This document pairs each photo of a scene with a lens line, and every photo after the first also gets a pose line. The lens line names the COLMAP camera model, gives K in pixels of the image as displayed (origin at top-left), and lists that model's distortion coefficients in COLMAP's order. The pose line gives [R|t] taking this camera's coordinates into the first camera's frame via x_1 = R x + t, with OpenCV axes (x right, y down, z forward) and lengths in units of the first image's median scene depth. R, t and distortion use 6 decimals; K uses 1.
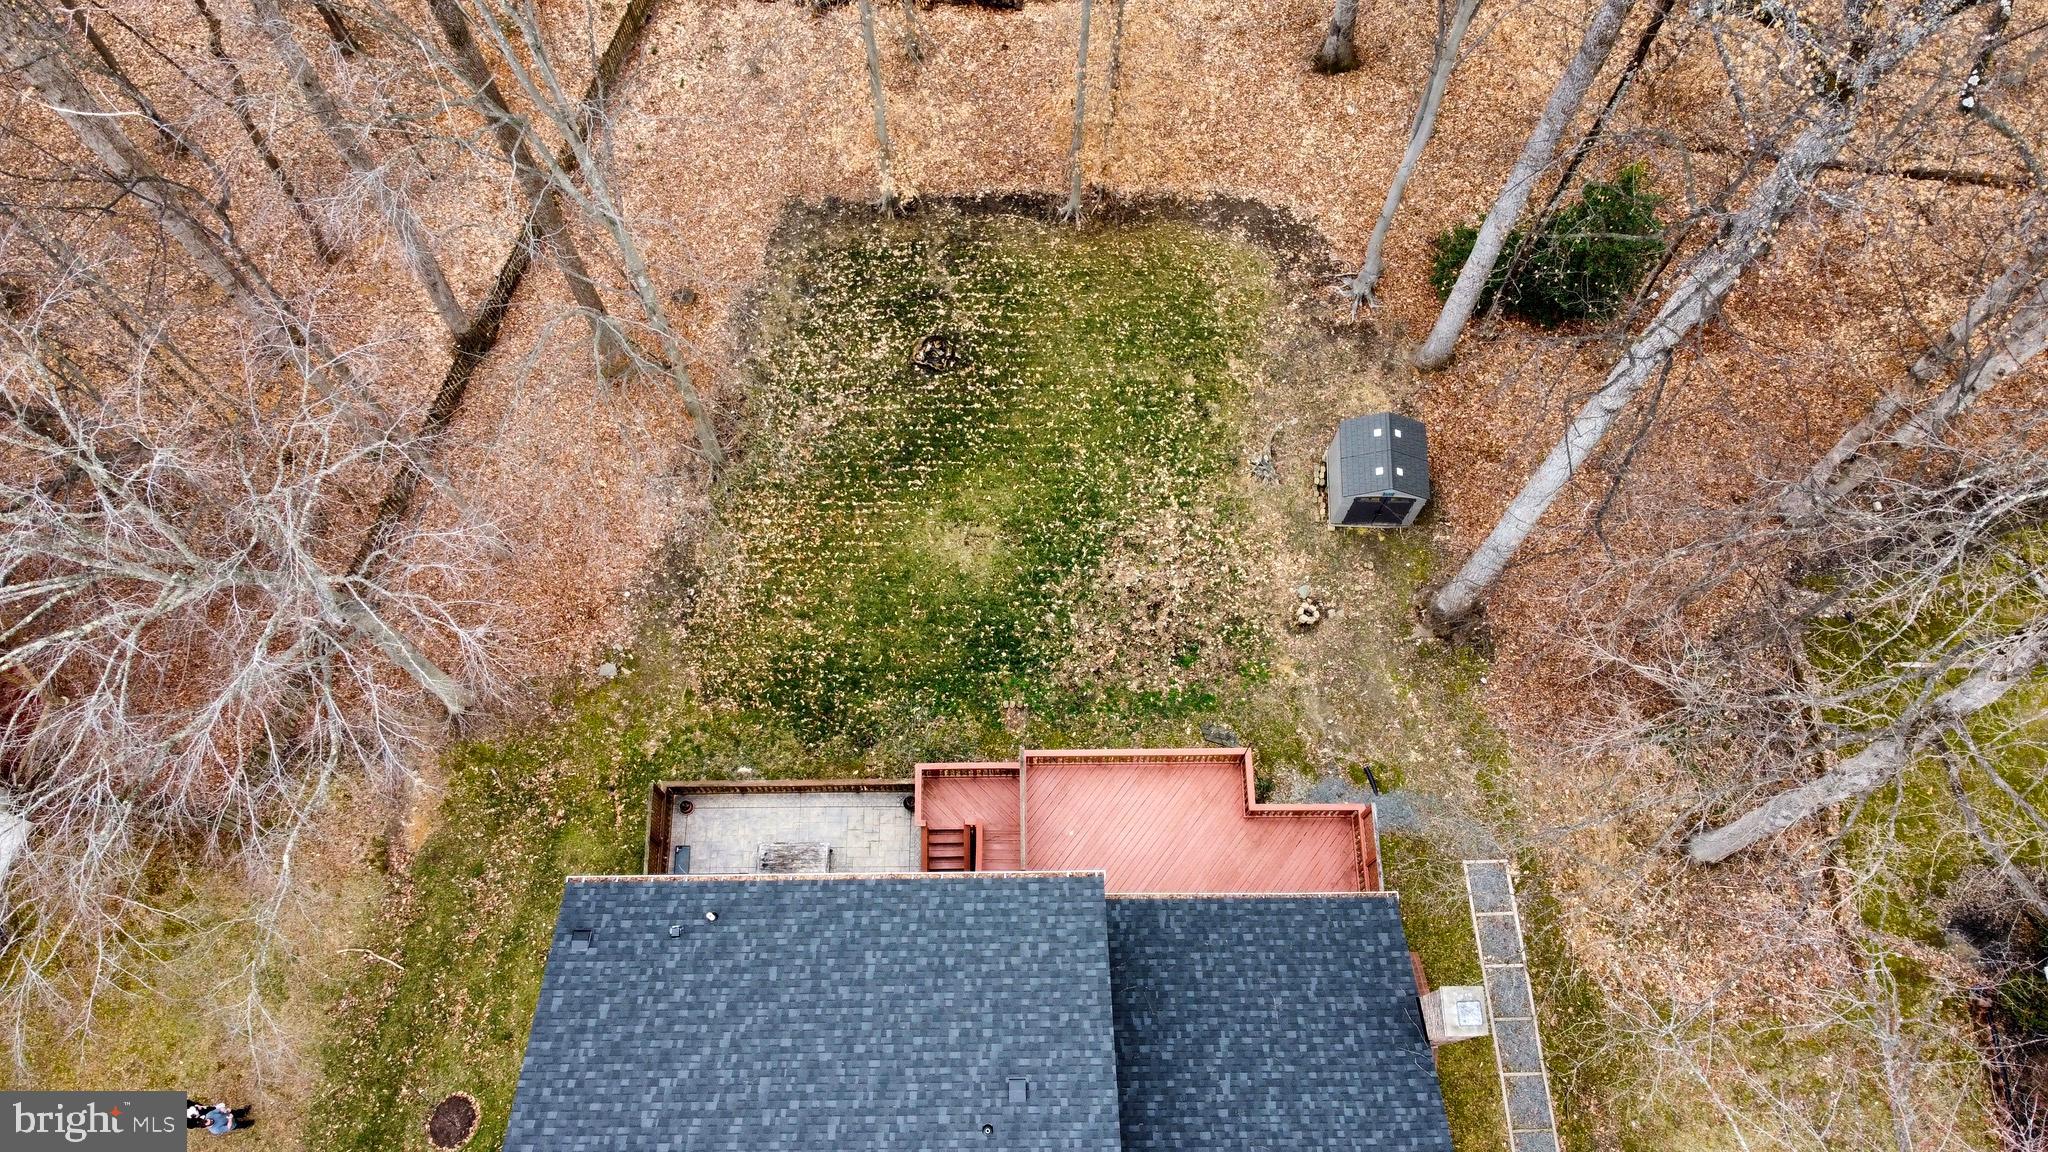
lens RADIAL K [[1555.2, 0, 1025.6], [0, 1555.2, 583.3], [0, 0, 1]] dist [0.002145, -0.005467]
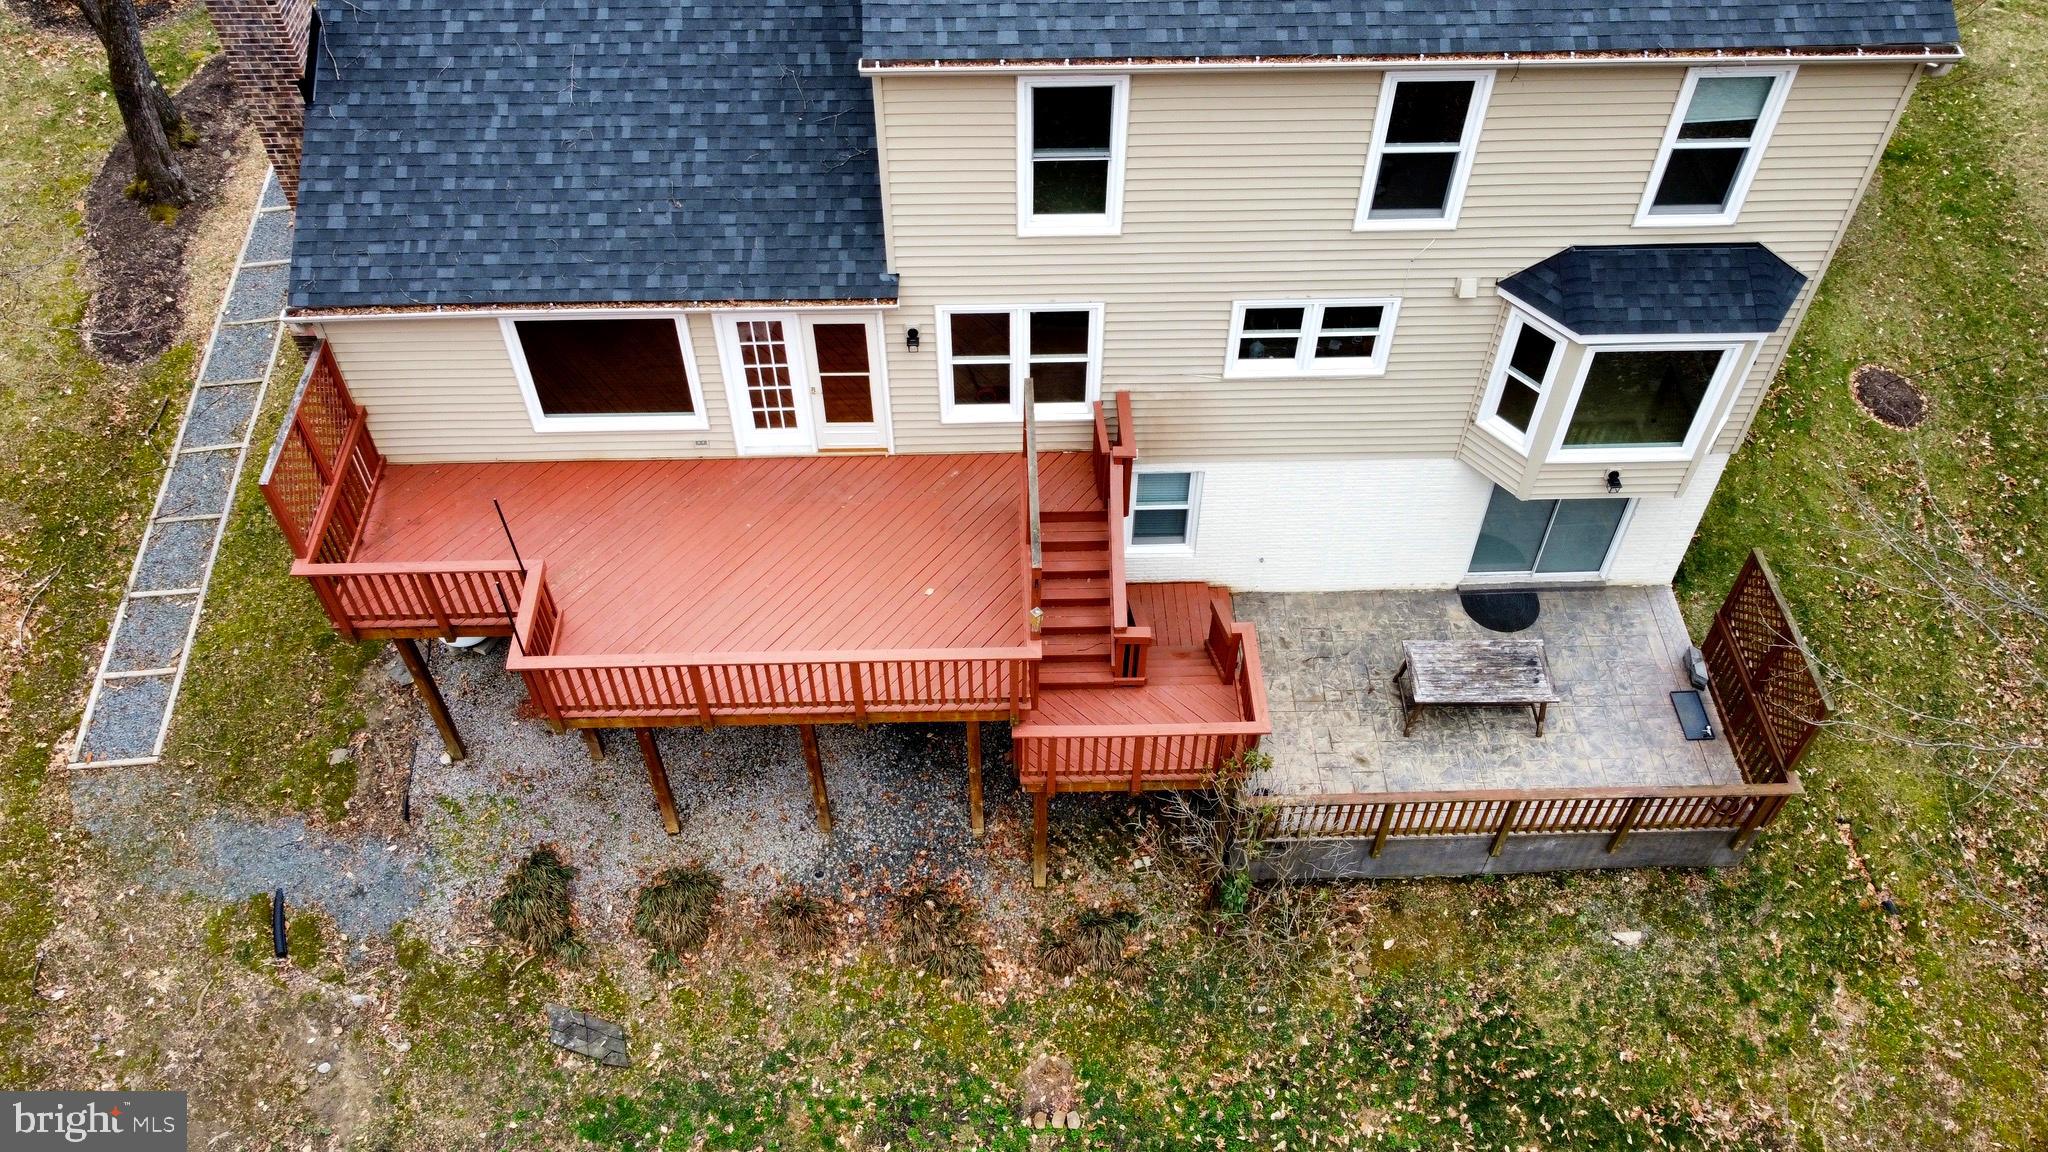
lens RADIAL K [[1555.2, 0, 1024.2], [0, 1555.2, 574.7], [0, 0, 1]] dist [0.002145, -0.005467]
pose [[-0.999814, 0.007437, -0.017798, 0.006649], [-0.019187, -0.478341, 0.877965, -0.208794], [-0.001984, 0.878143, 0.478394, 0.608962]]
